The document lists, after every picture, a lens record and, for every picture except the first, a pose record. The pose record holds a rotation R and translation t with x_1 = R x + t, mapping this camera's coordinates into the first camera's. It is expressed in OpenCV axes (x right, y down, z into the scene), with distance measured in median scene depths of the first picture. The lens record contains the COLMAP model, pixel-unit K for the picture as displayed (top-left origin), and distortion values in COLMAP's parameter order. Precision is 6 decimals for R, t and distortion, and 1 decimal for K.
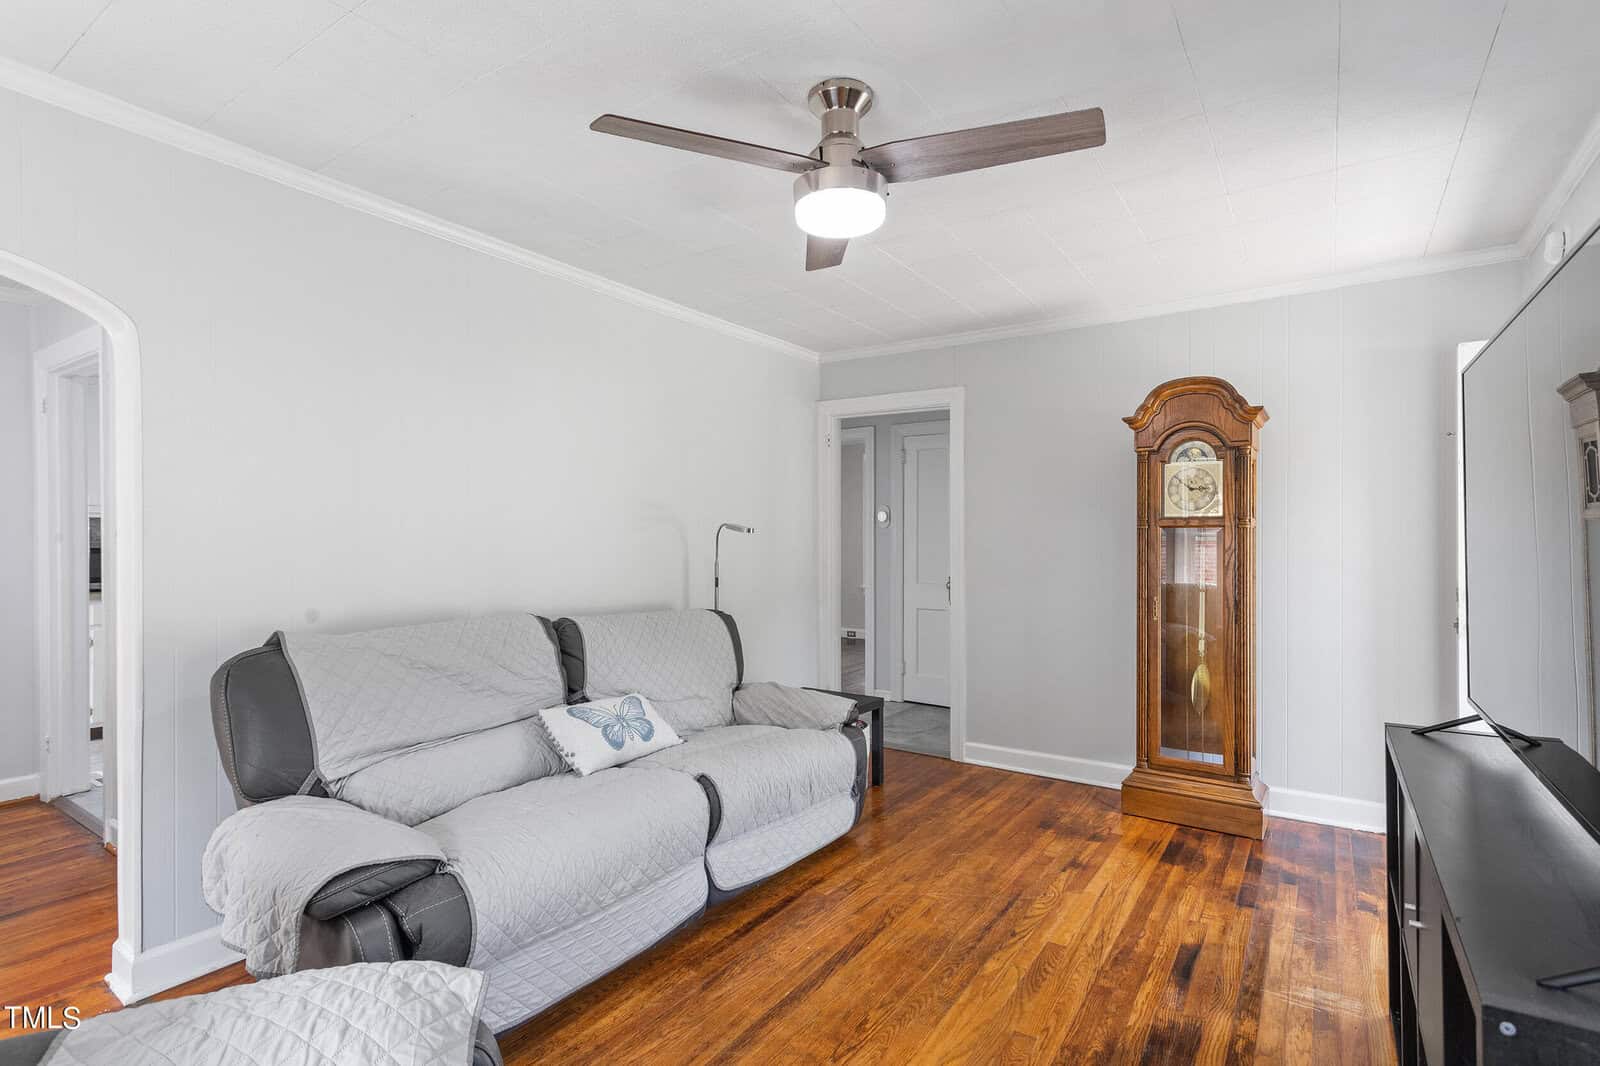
lens RADIAL K [[782.1, 0, 806.5], [0, 782.1, 537.0], [0, 0, 1]] dist [0.008116, 0.000701]
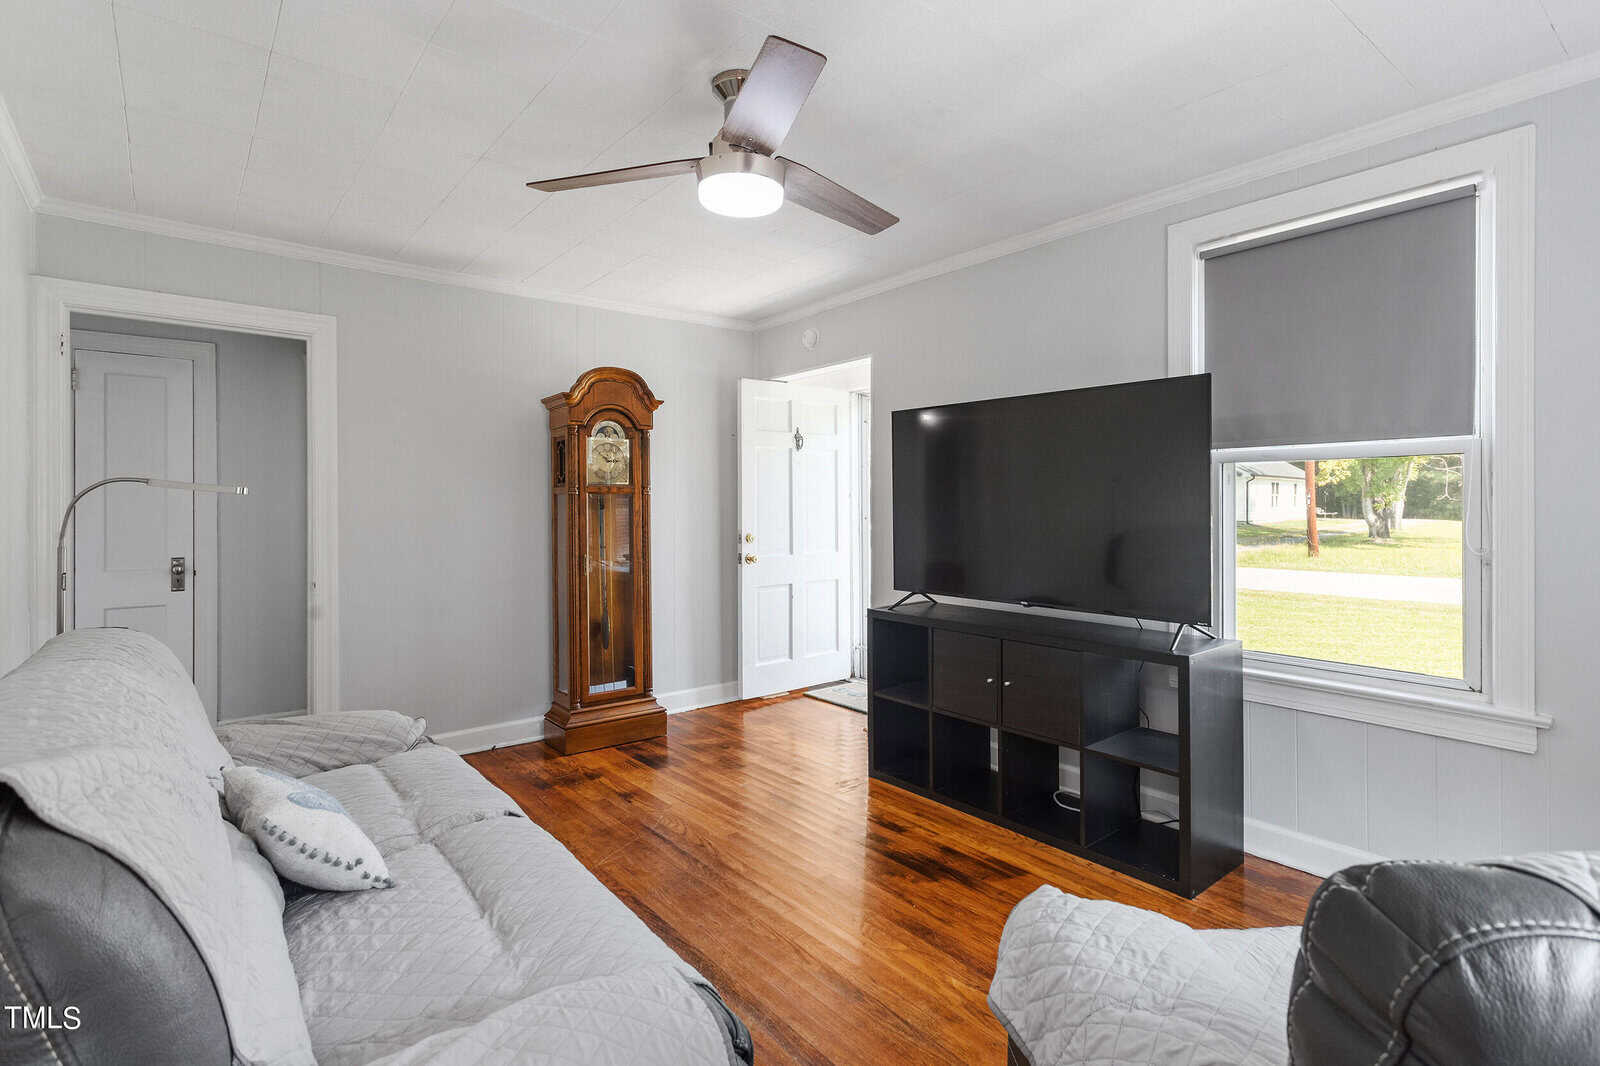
lens RADIAL K [[782.1, 0, 803.6], [0, 782.1, 528.6], [0, 0, 1]] dist [0.008116, 0.000701]
pose [[0.299708, -0.026227, 0.953671, -0.706833], [0.006742, 0.999655, 0.025373, 0.015253], [-0.954007, -0.001174, 0.299781, 0.477560]]
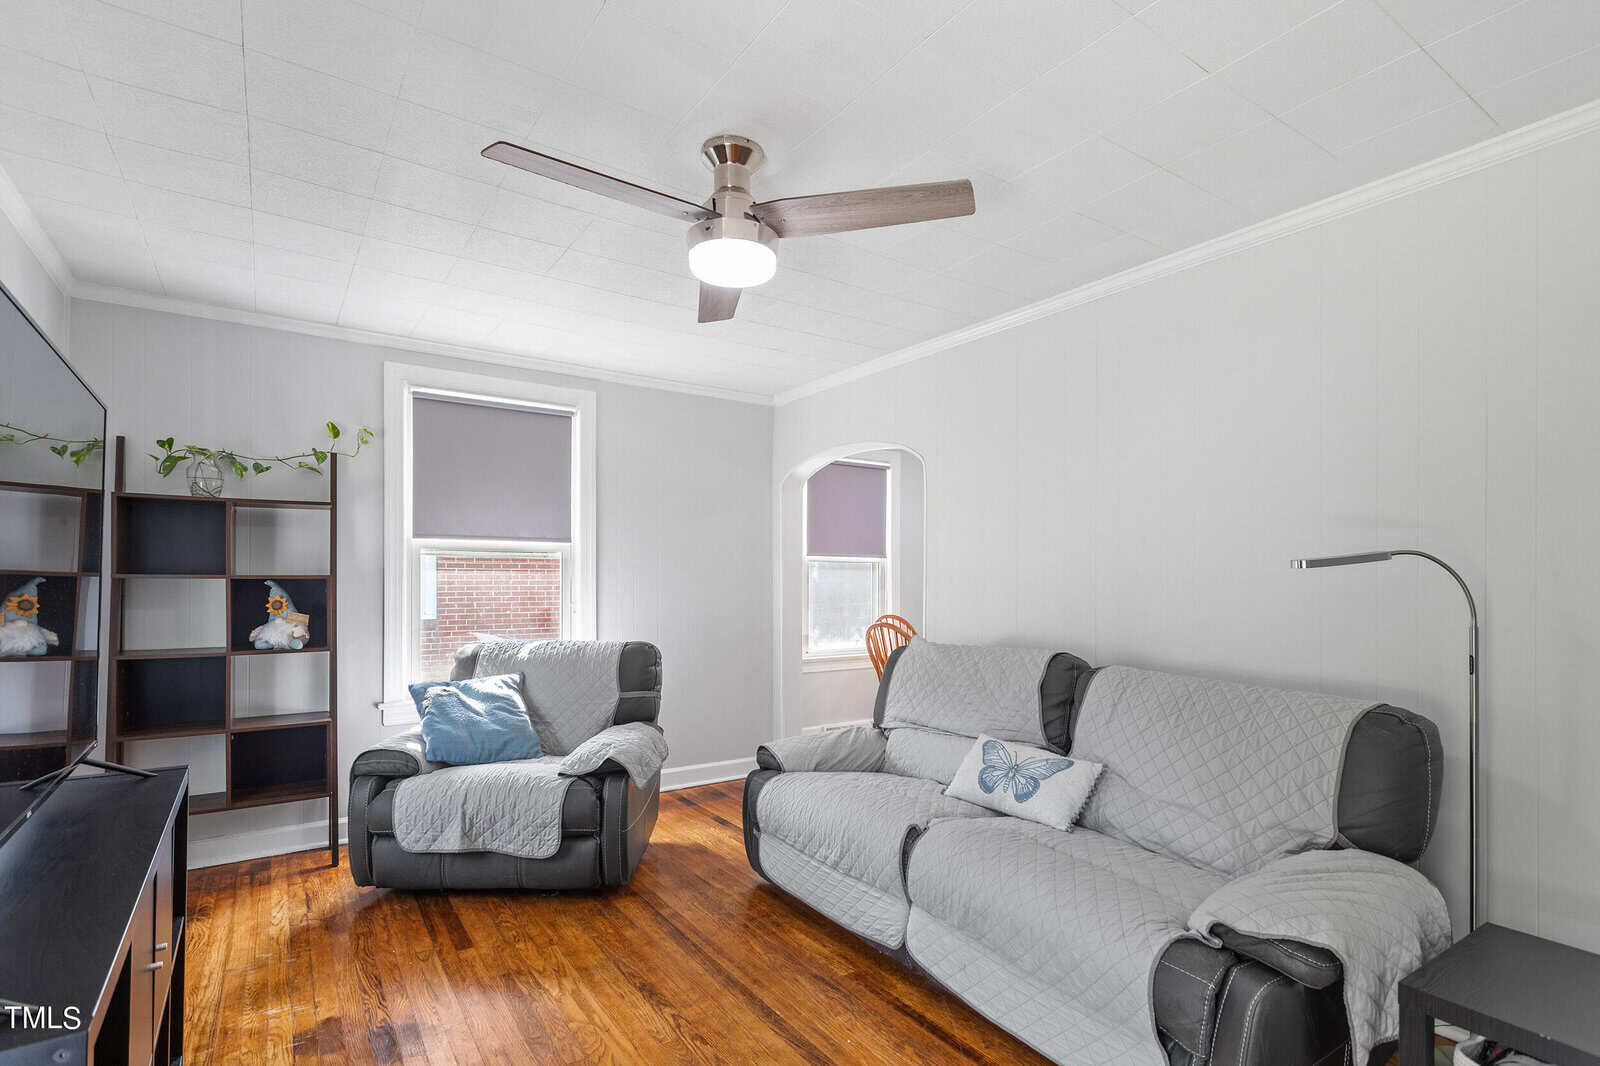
lens RADIAL K [[782.1, 0, 804.2], [0, 782.1, 575.5], [0, 0, 1]] dist [0.008116, 0.000701]
pose [[-0.376075, -0.003080, -0.926584, 0.751242], [0.002068, 0.999989, -0.004163, 0.002497], [0.926587, -0.003482, -0.376064, 1.149230]]
